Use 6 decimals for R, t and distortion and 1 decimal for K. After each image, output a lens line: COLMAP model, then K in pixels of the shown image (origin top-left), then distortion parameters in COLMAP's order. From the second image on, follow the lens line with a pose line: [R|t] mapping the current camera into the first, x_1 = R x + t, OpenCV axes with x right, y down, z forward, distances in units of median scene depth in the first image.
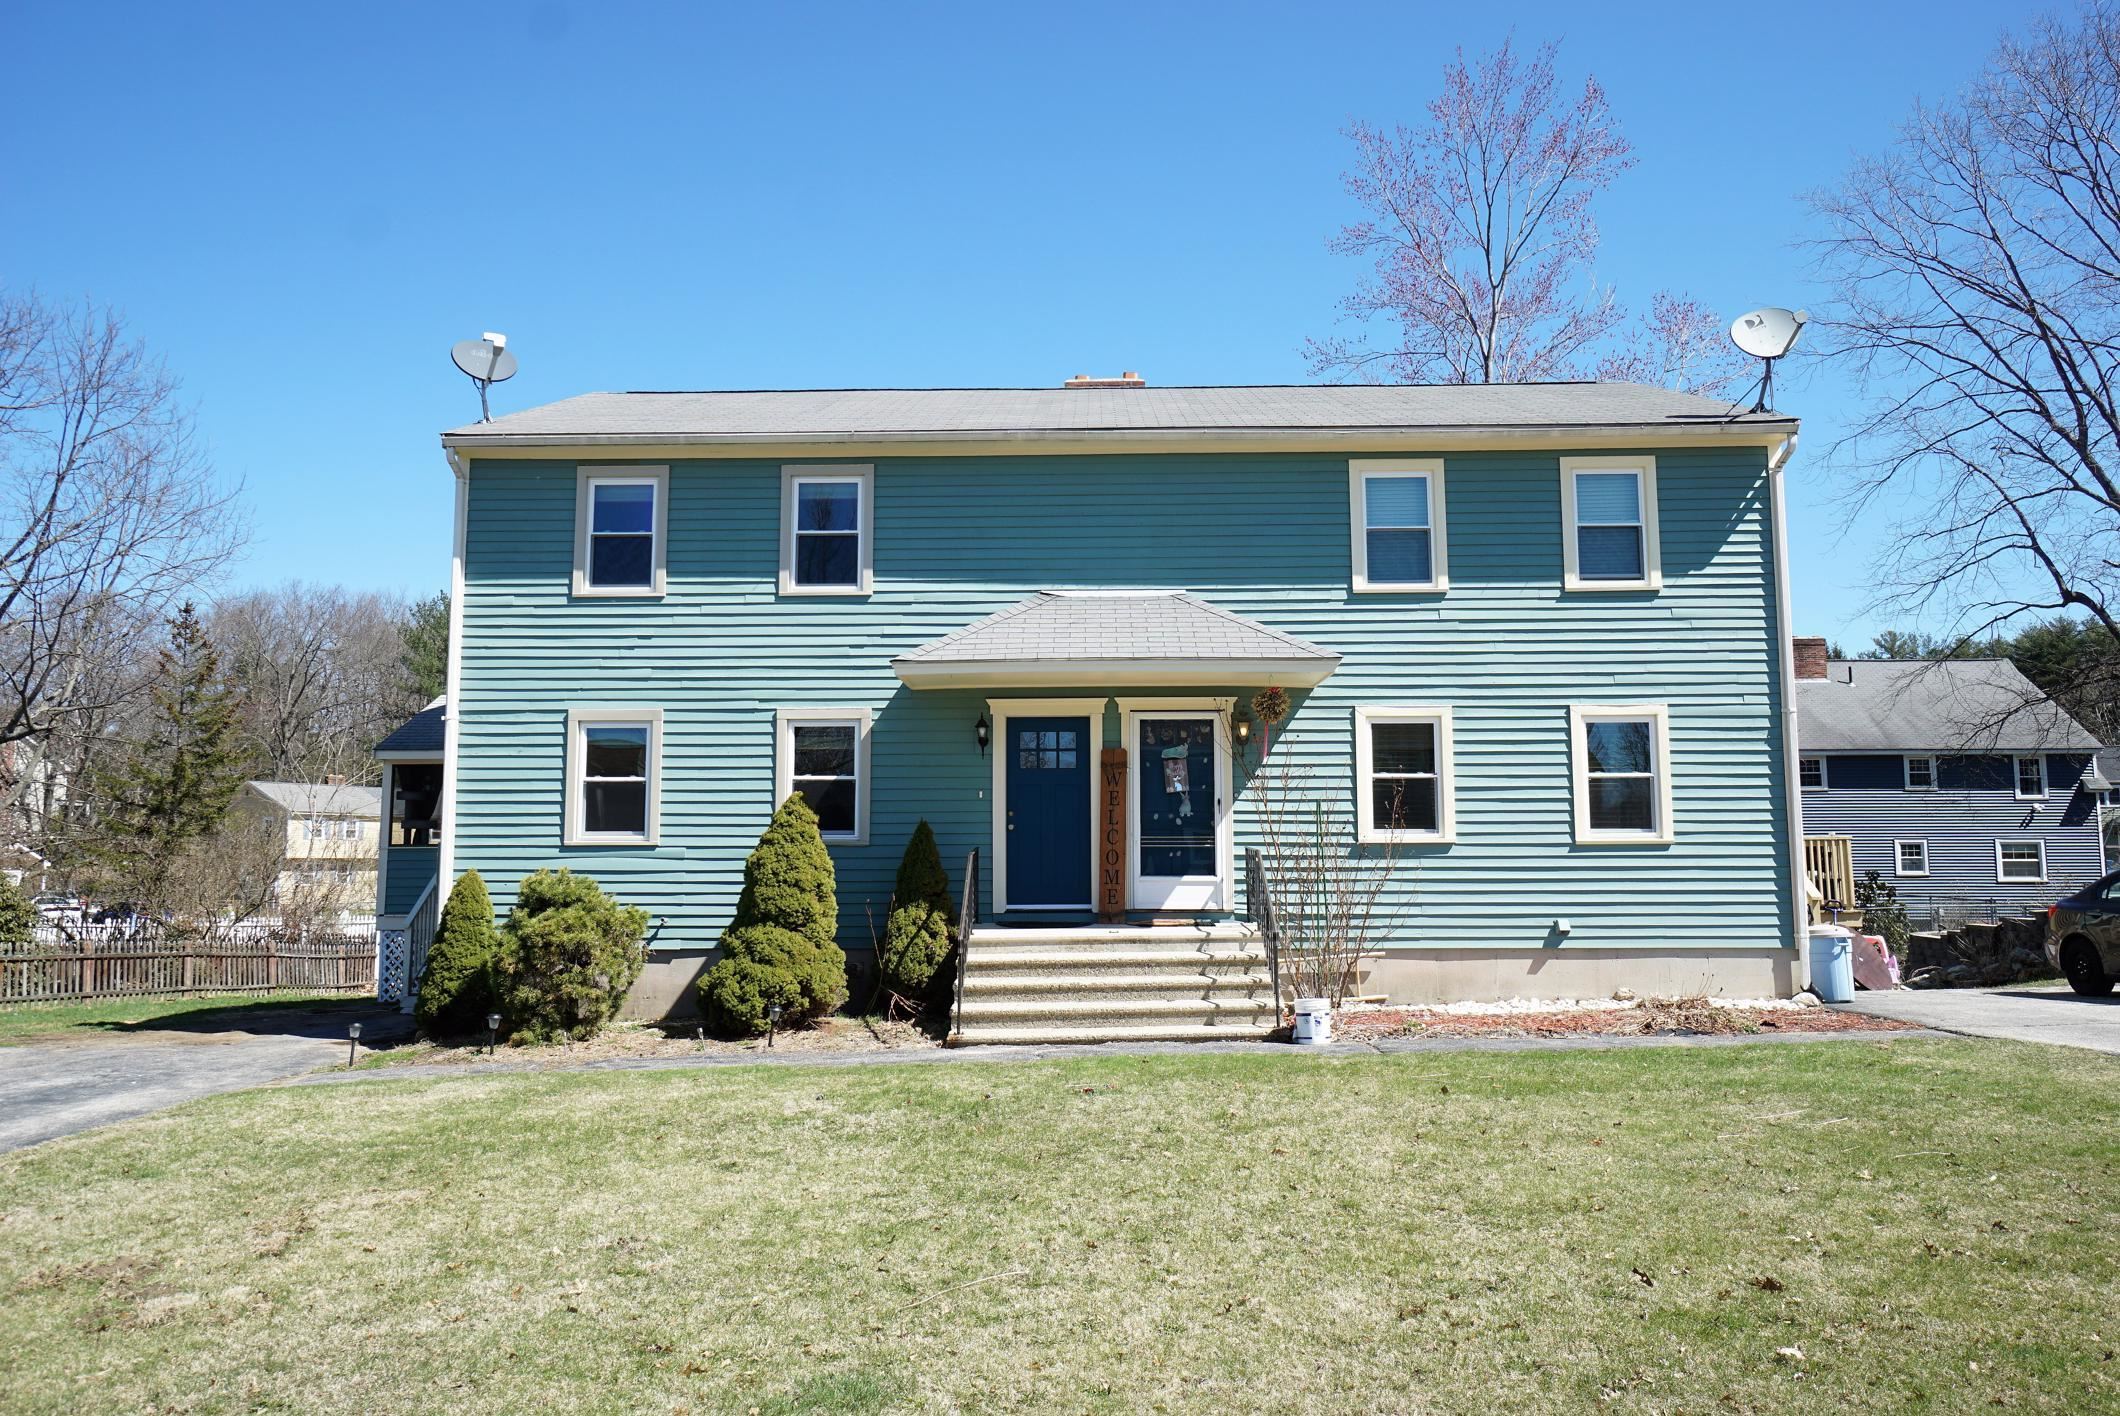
lens RADIAL K [[1463.5, 0, 1060.0], [0, 1463.5, 708.0], [0, 0, 1]] dist [-0.006376, -0.000760]
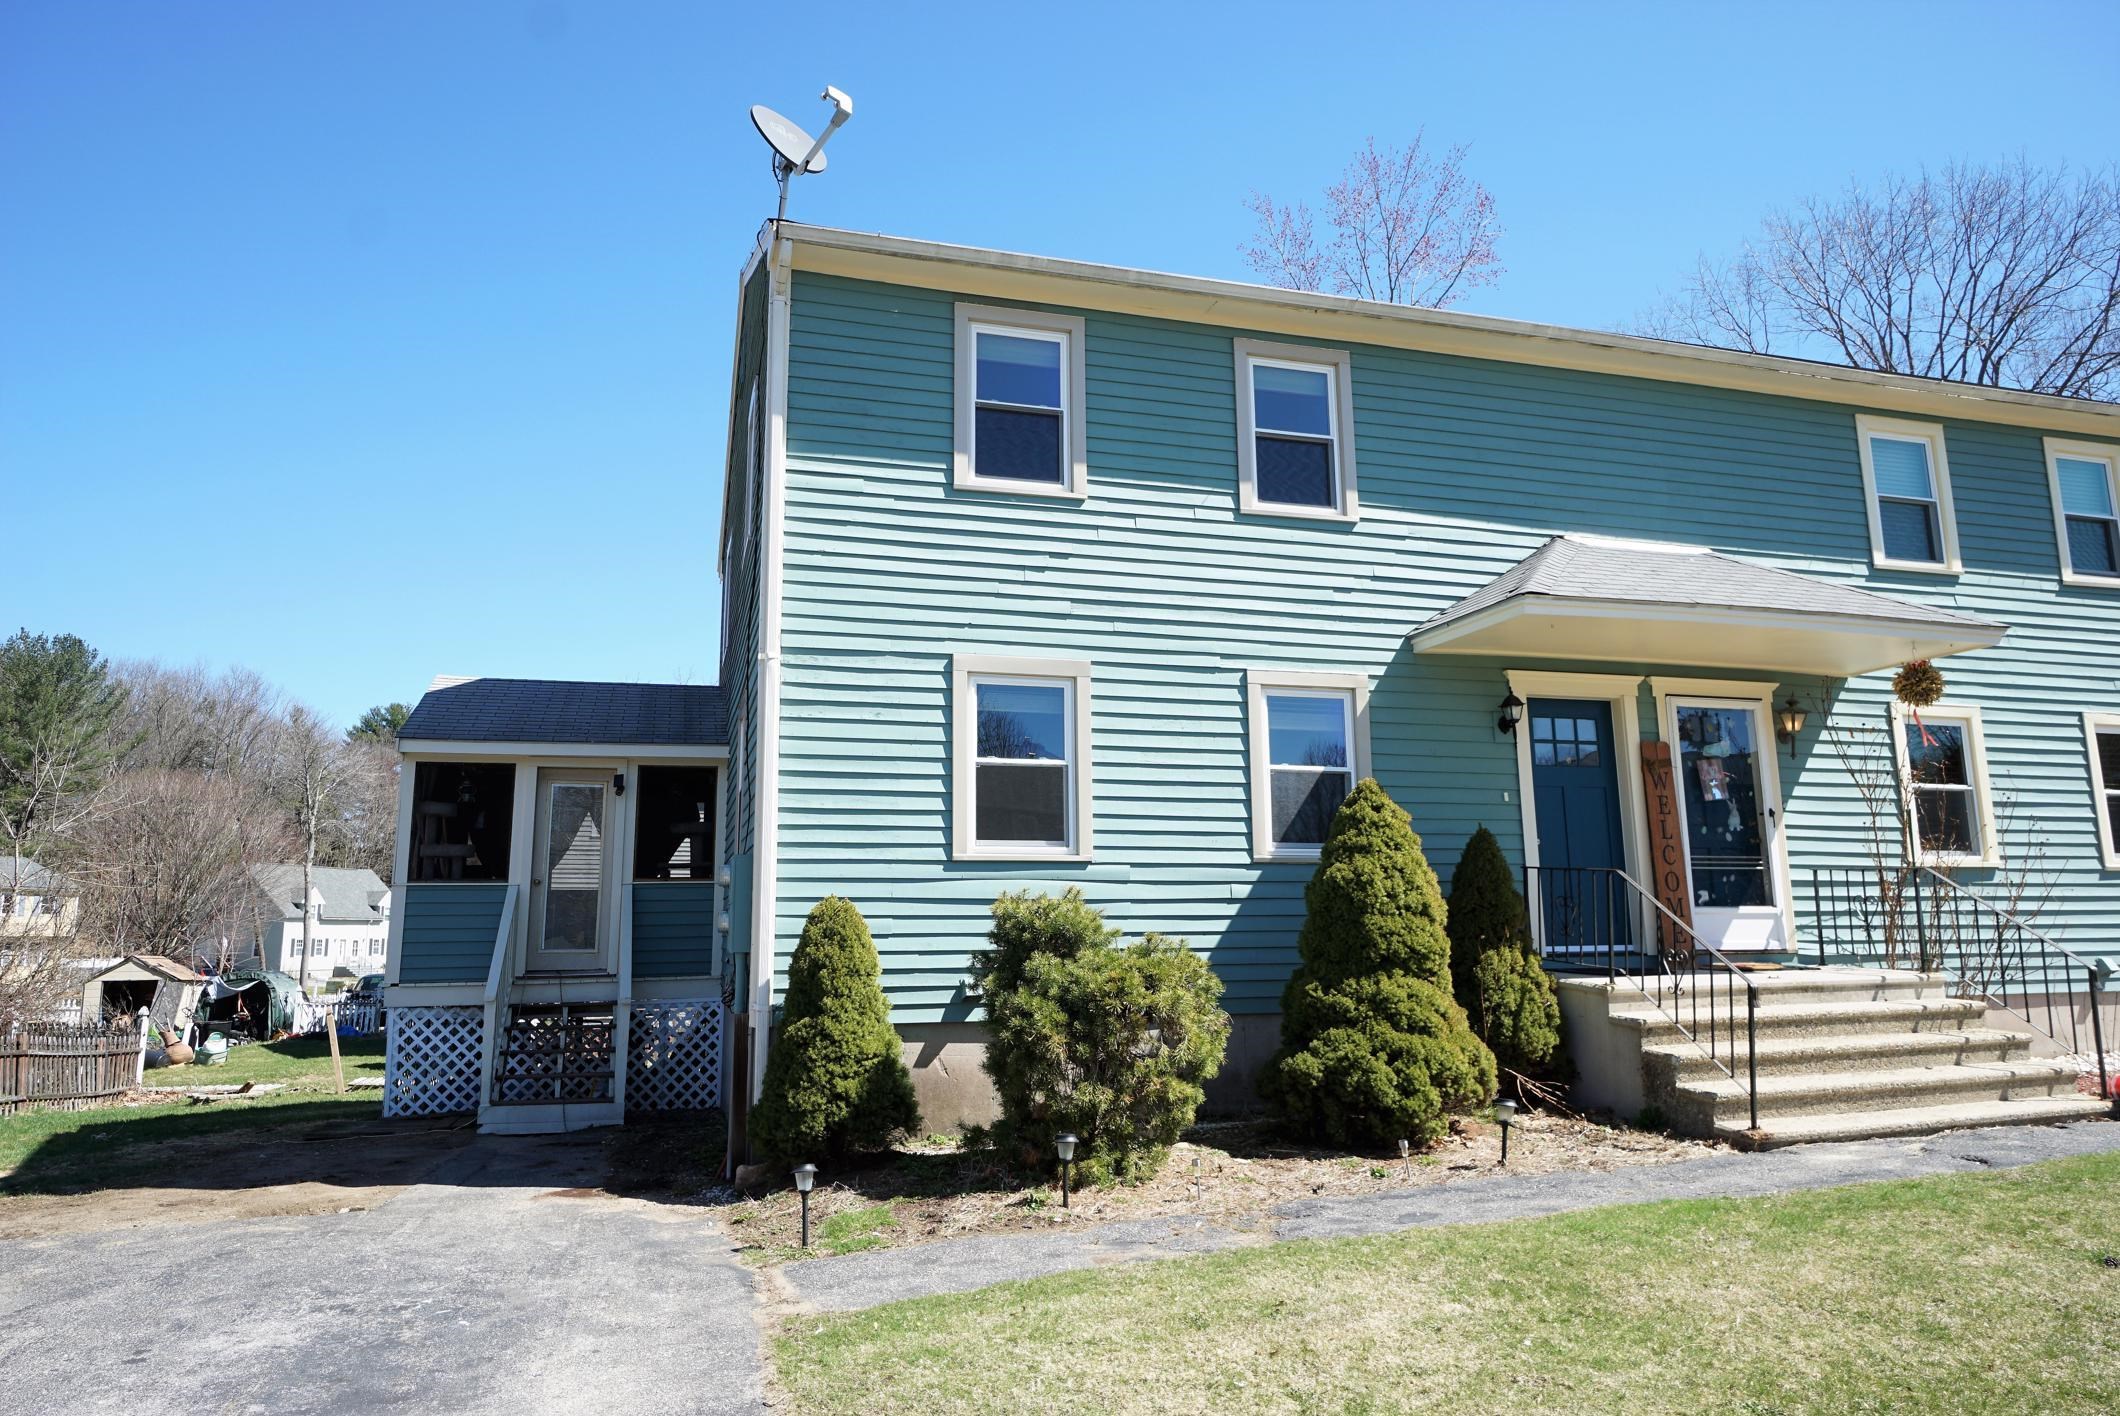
lens RADIAL K [[1337.1, 0, 1060.0], [0, 1337.1, 708.0], [0, 0, 1]] dist [-0.003750, 0.002287]
pose [[0.954145, 0.044664, 0.295995, -0.470947], [-0.024355, 0.997111, -0.071948, 0.068082], [-0.298353, 0.061440, 0.952476, 0.416094]]
